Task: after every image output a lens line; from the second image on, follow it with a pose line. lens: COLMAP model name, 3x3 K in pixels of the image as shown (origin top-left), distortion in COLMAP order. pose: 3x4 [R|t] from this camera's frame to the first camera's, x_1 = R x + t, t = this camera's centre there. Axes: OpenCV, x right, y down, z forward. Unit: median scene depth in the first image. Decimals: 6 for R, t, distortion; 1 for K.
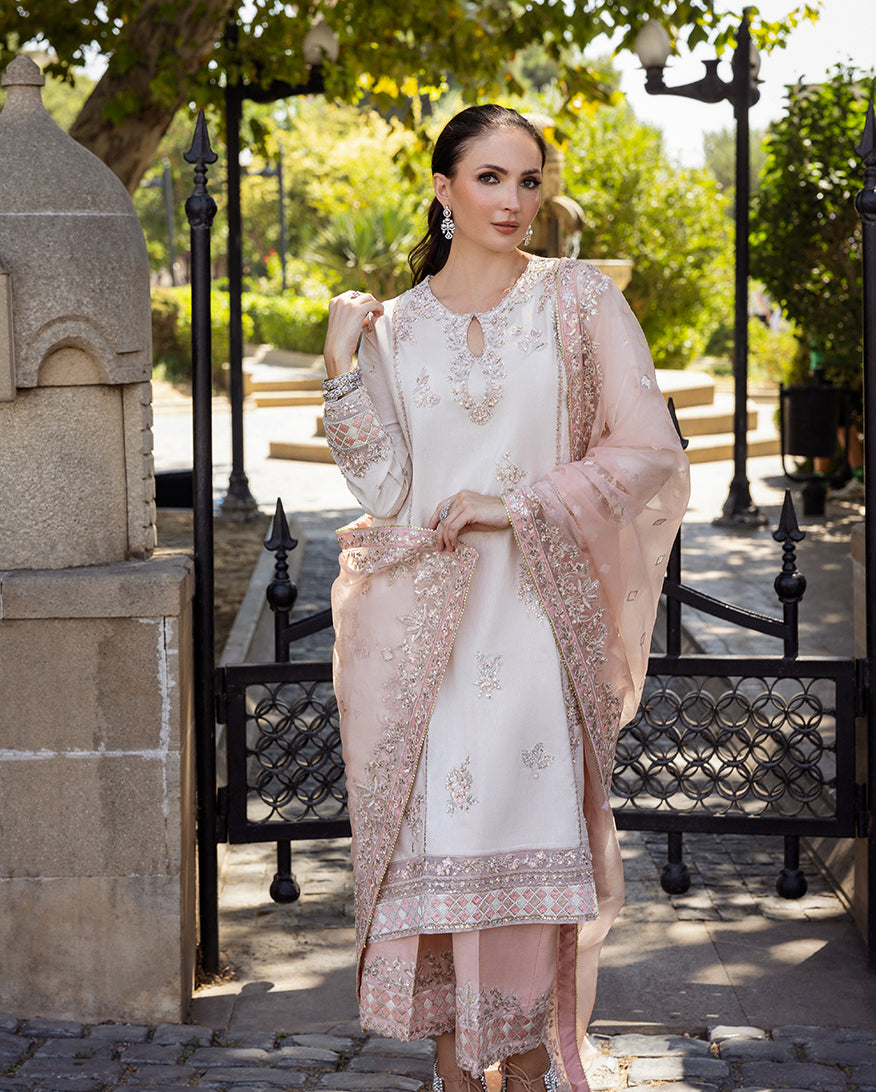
lens RADIAL K [[2321.4, 0, 418.6], [0, 2321.4, 522.3], [0, 0, 1]] dist [0.050906, -0.151970]
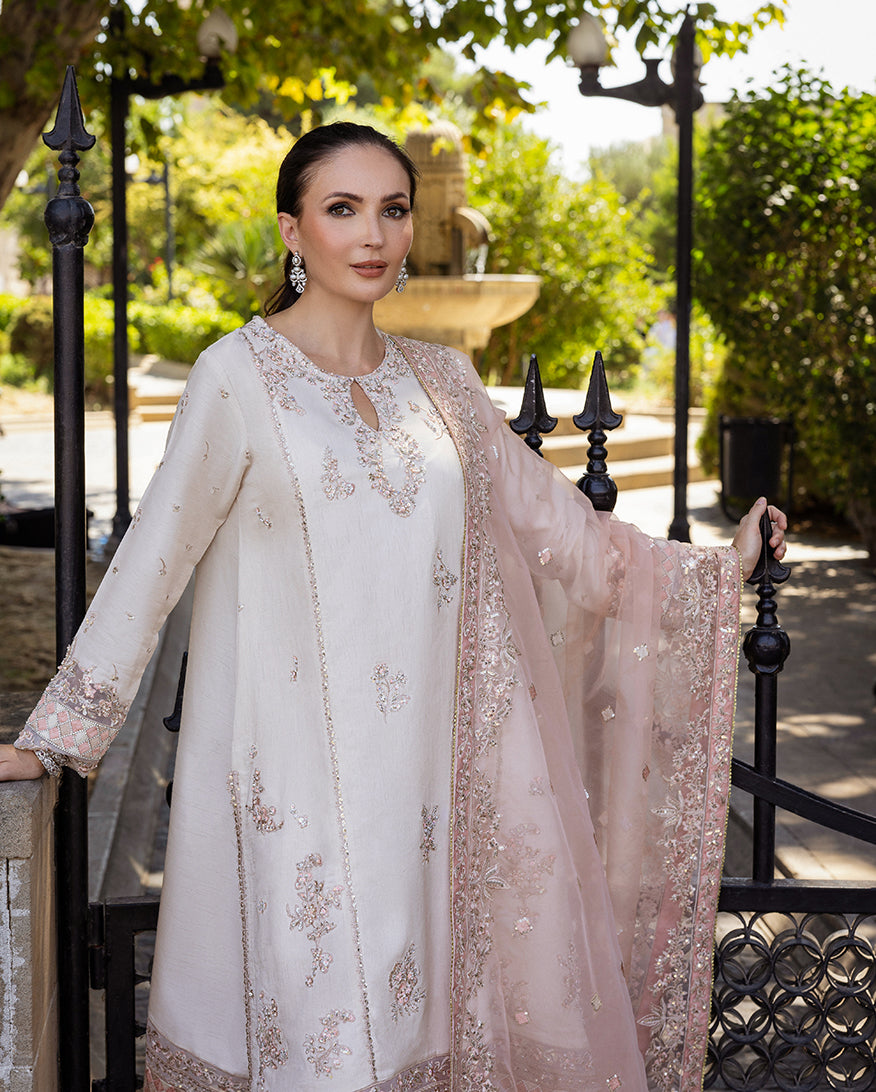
lens RADIAL K [[2198.1, 0, 420.5], [0, 2198.1, 535.8], [0, 0, 1]] dist [0.060146, -0.236407]
pose [[0.998359, 0.003993, 0.057124, -0.011693], [-0.004493, 0.999953, 0.008624, -0.020084], [-0.057087, -0.008866, 0.998330, 0.146279]]
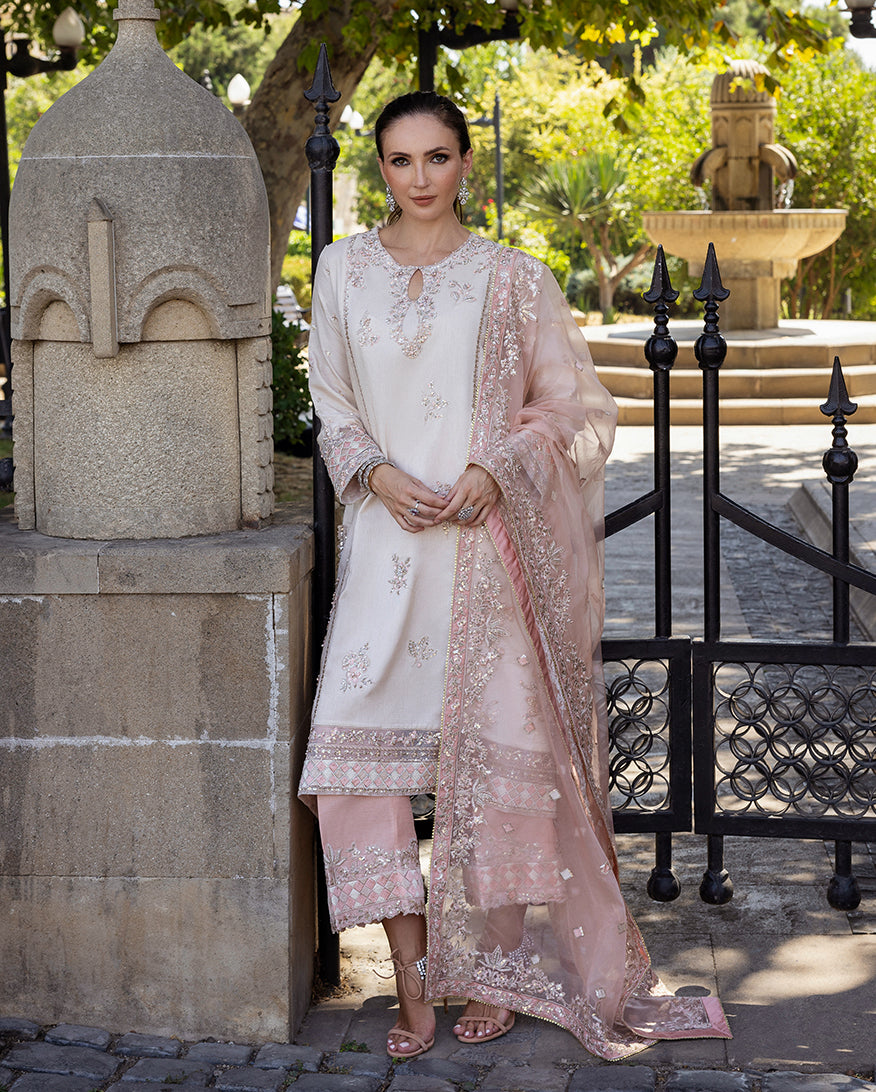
lens RADIAL K [[2316.1, 0, 460.9], [0, 2316.1, 363.9], [0, 0, 1]] dist [0.031706, 0.017647]
pose [[0.996689, 0.005269, -0.081143, 0.014150], [-0.008987, 0.998923, -0.045513, -0.003280], [0.080816, 0.046091, 0.995663, 0.034882]]
